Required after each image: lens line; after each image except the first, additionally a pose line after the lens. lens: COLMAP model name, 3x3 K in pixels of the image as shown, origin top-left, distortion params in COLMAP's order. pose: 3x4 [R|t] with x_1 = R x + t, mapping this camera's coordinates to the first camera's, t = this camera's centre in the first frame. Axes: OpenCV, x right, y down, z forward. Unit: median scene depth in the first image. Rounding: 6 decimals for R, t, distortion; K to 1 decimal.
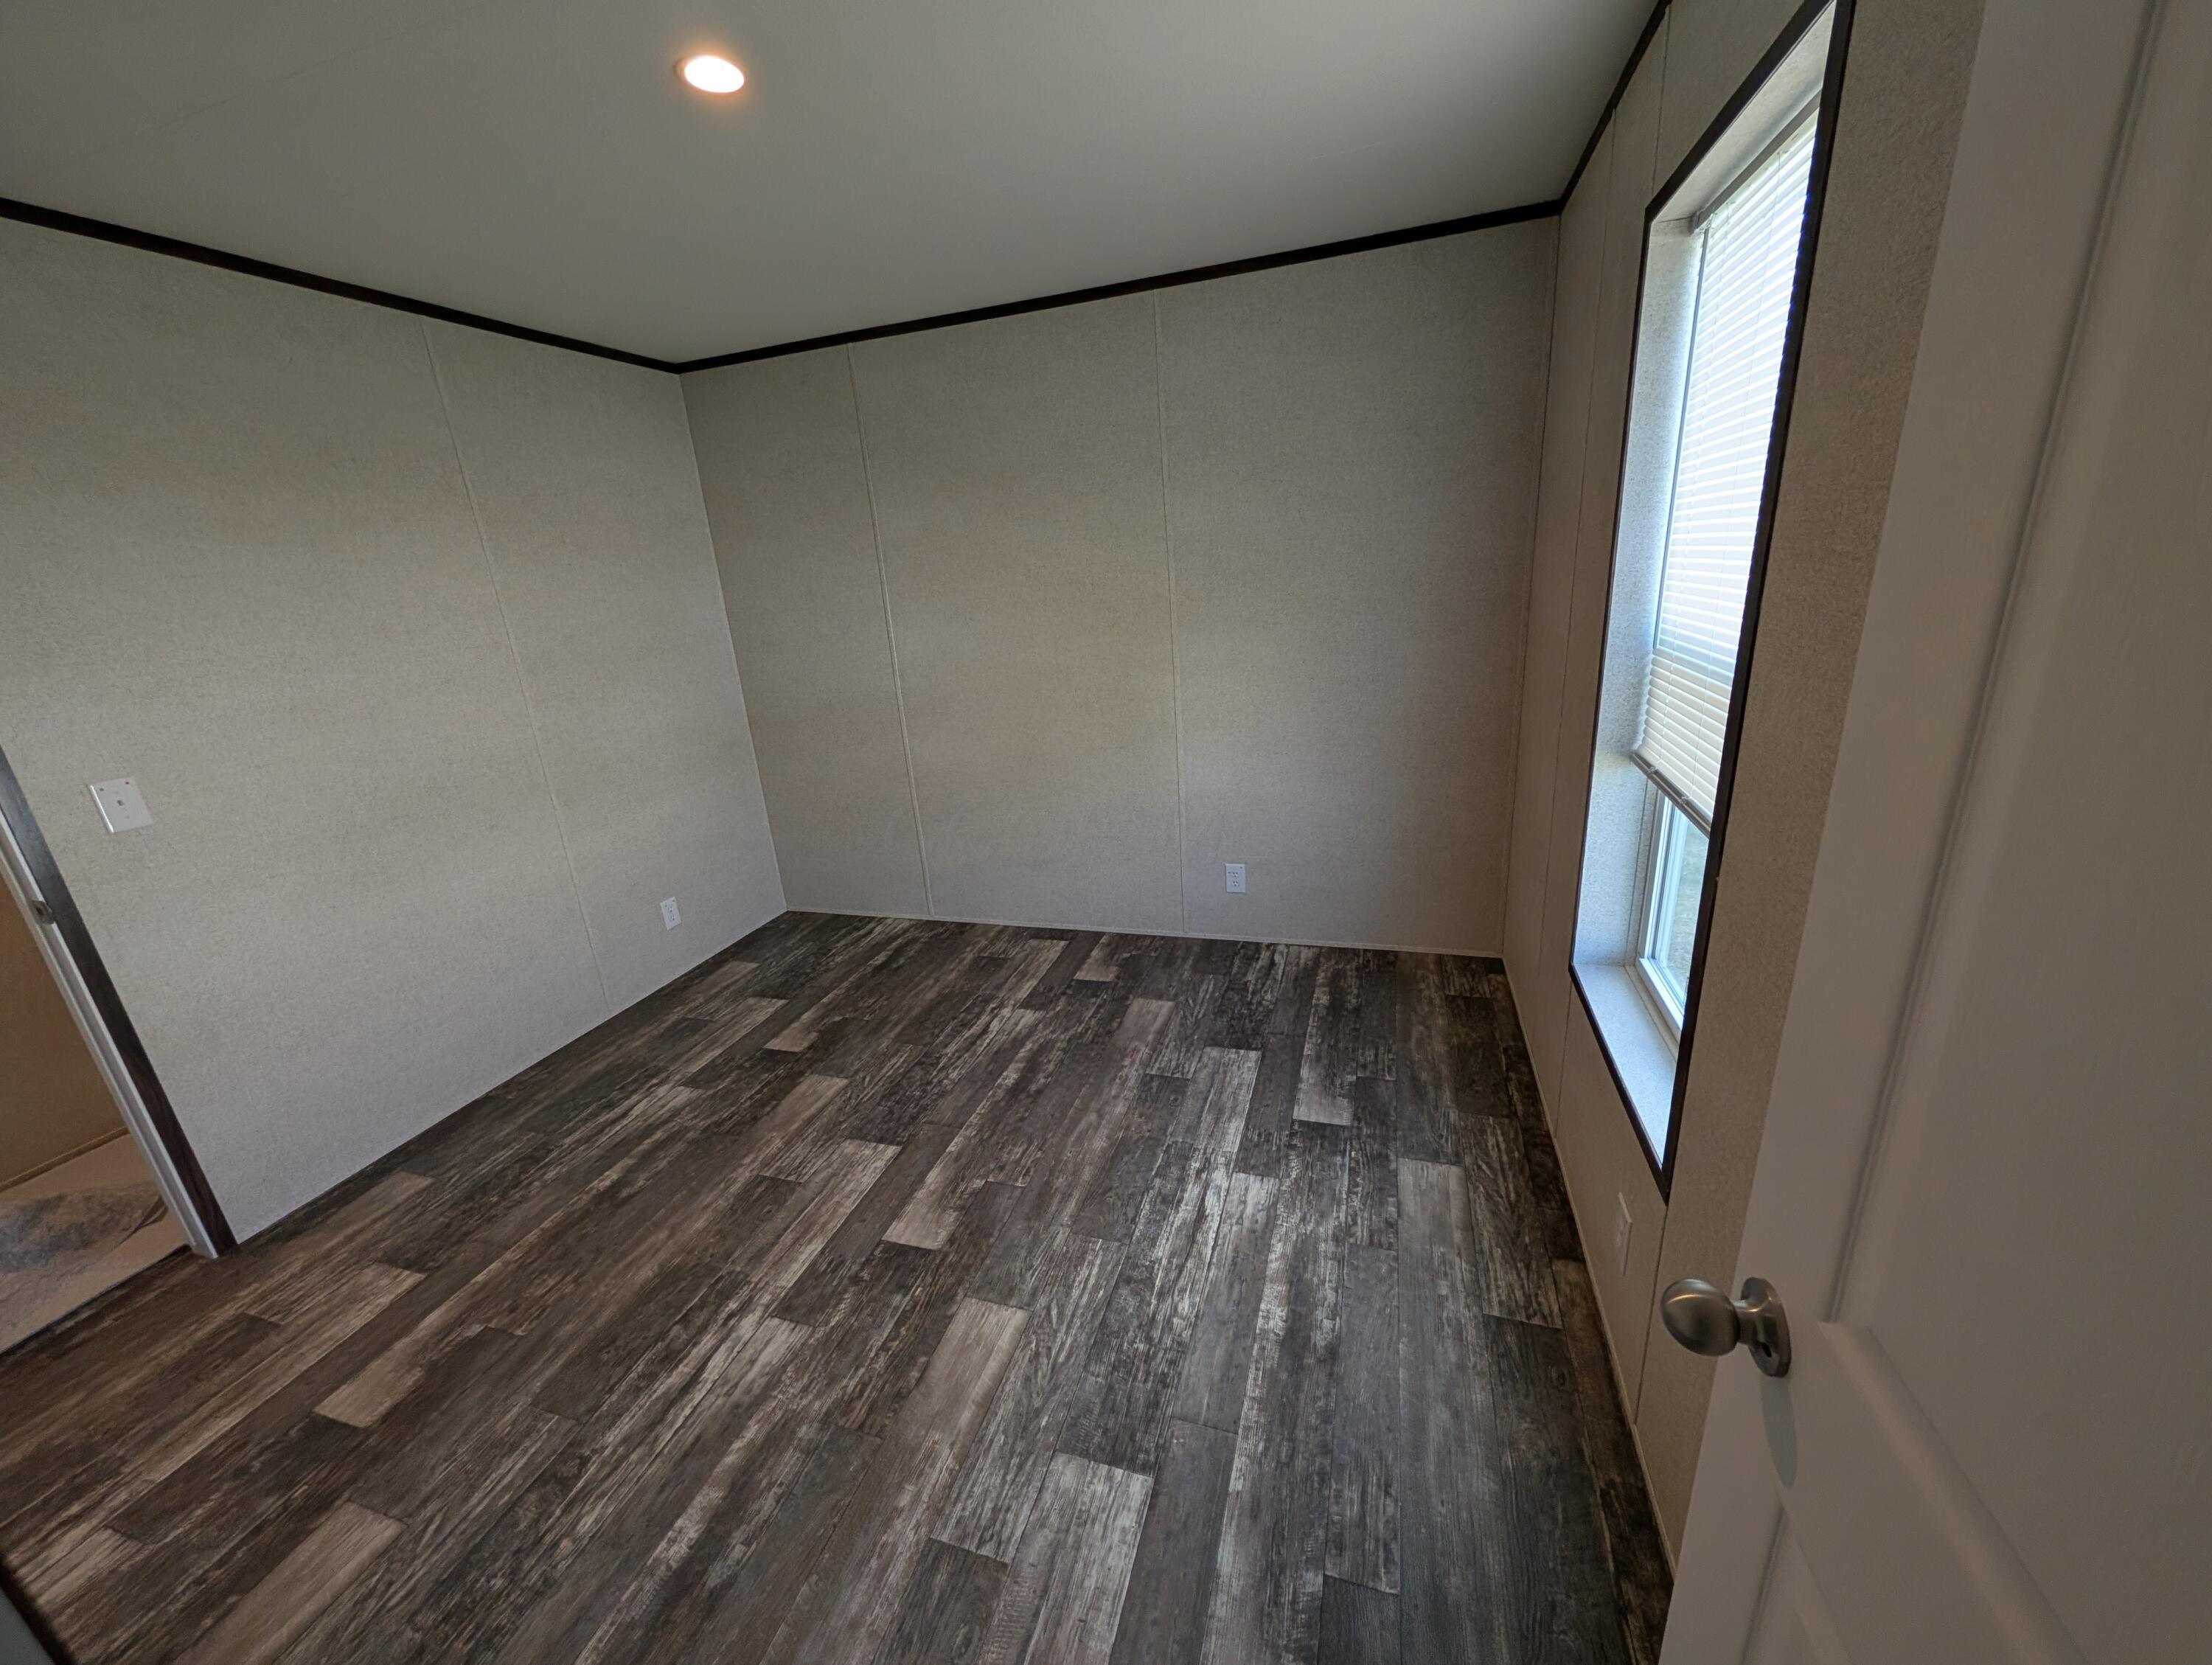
lens RADIAL K [[842.6, 0, 1106.7], [0, 842.6, 828.8], [0, 0, 1]] dist [-0.003516, 0.000879]
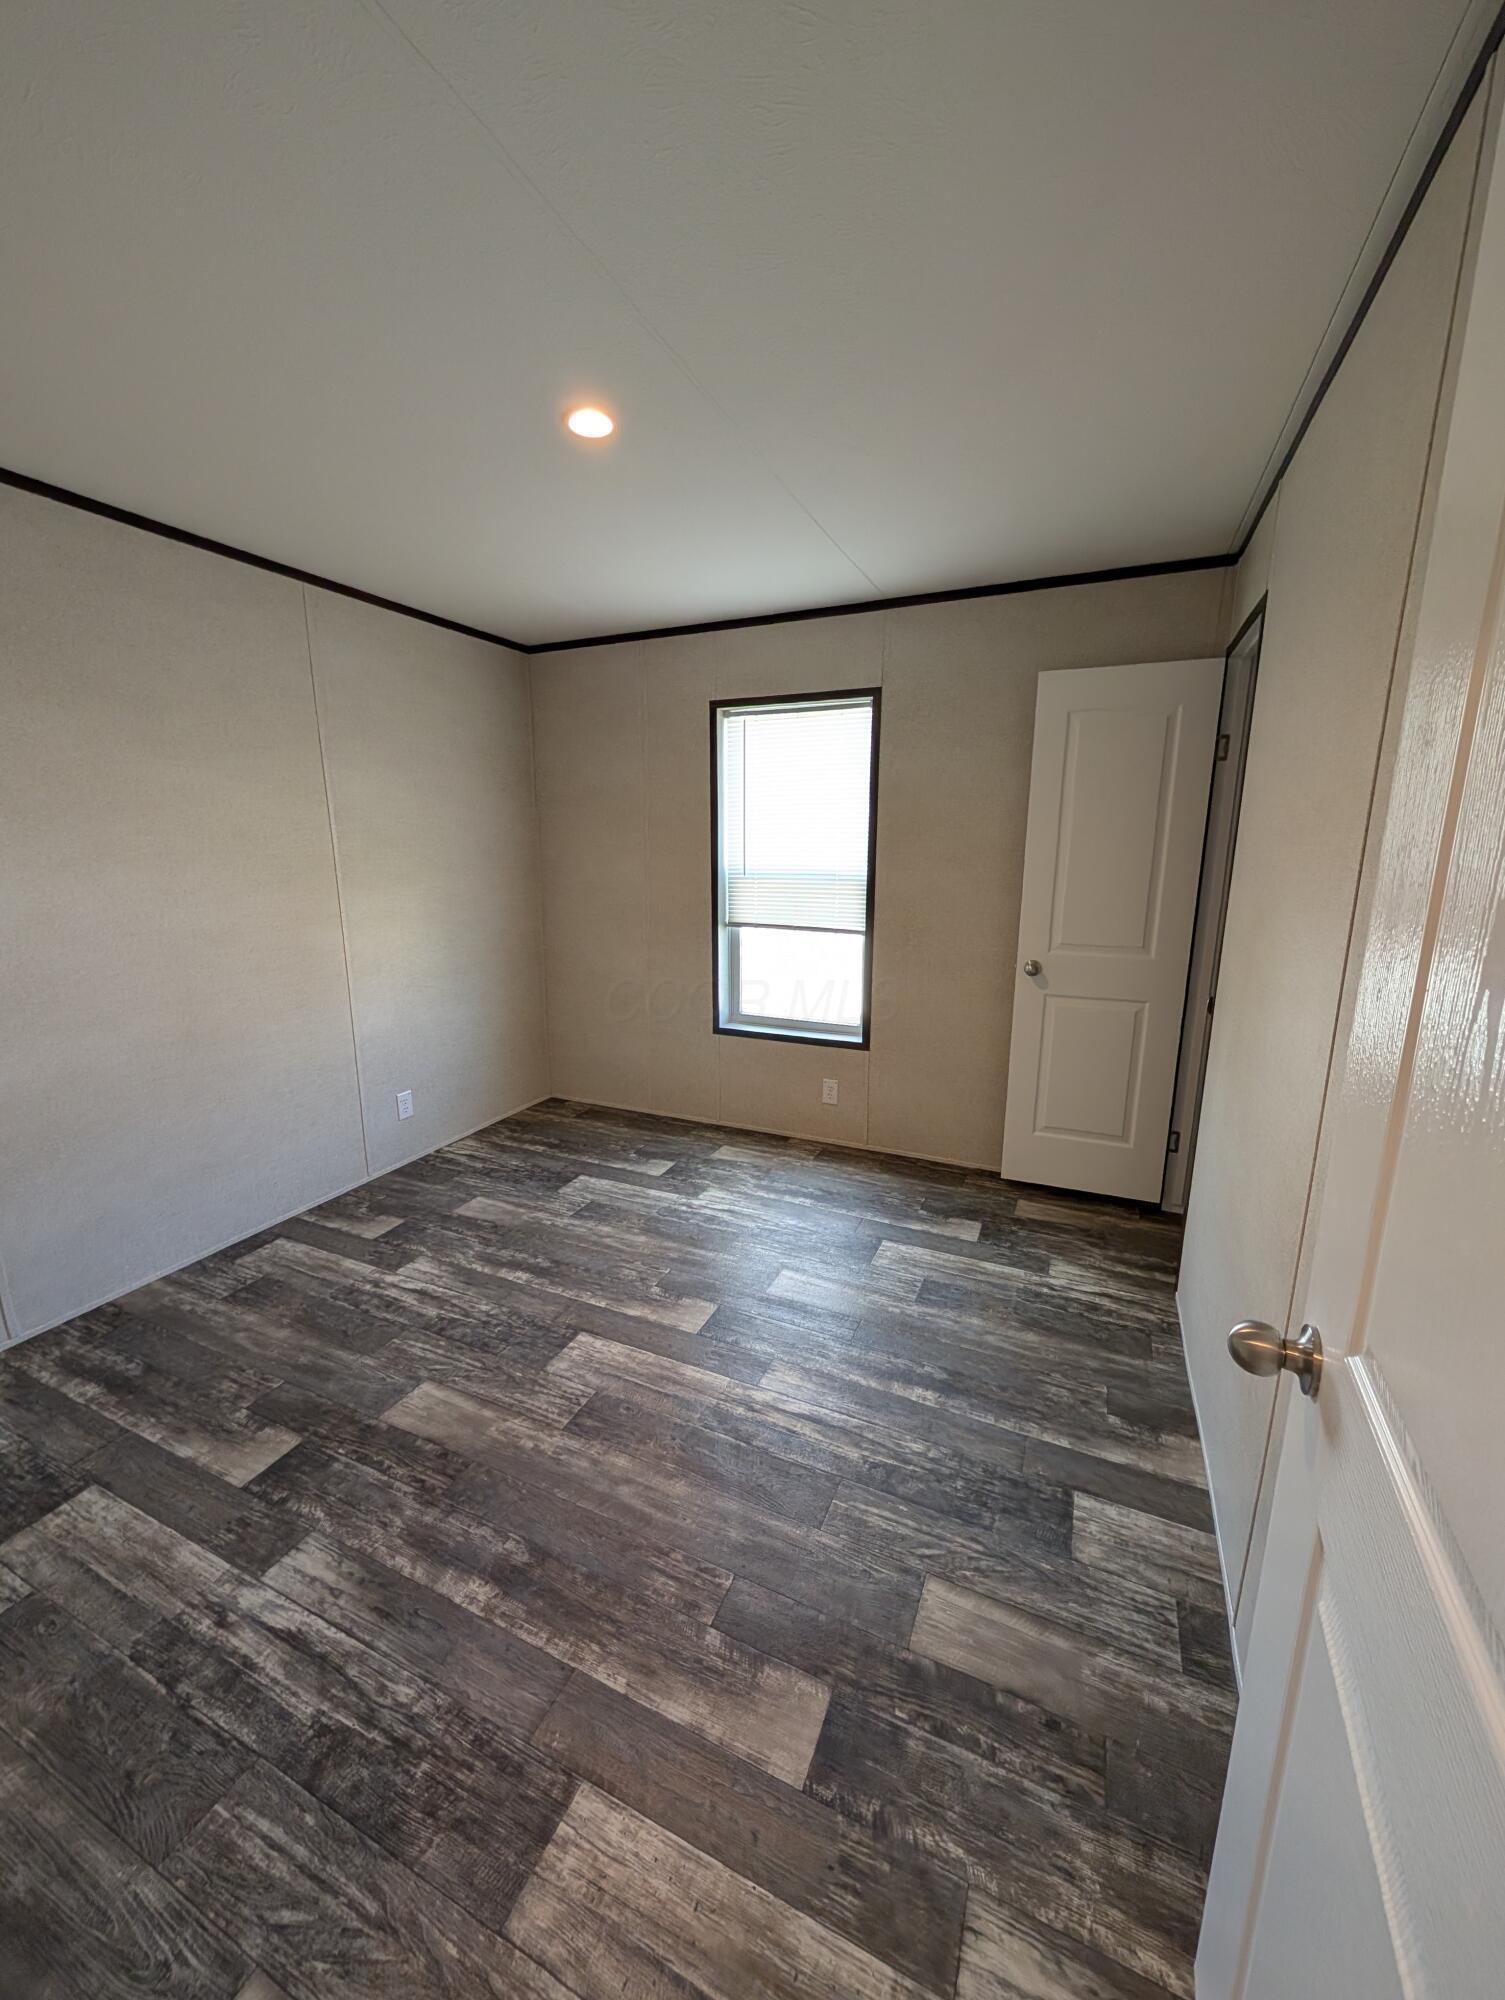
lens RADIAL K [[756.6, 0, 752.5], [0, 756.6, 1000.0], [0, 0, 1]] dist [0.001631, -0.000681]
pose [[0.116287, -0.131613, 0.984457, -1.025452], [0.290646, 0.952302, 0.092982, -0.045428], [-0.949738, 0.275316, 0.148994, 0.496021]]
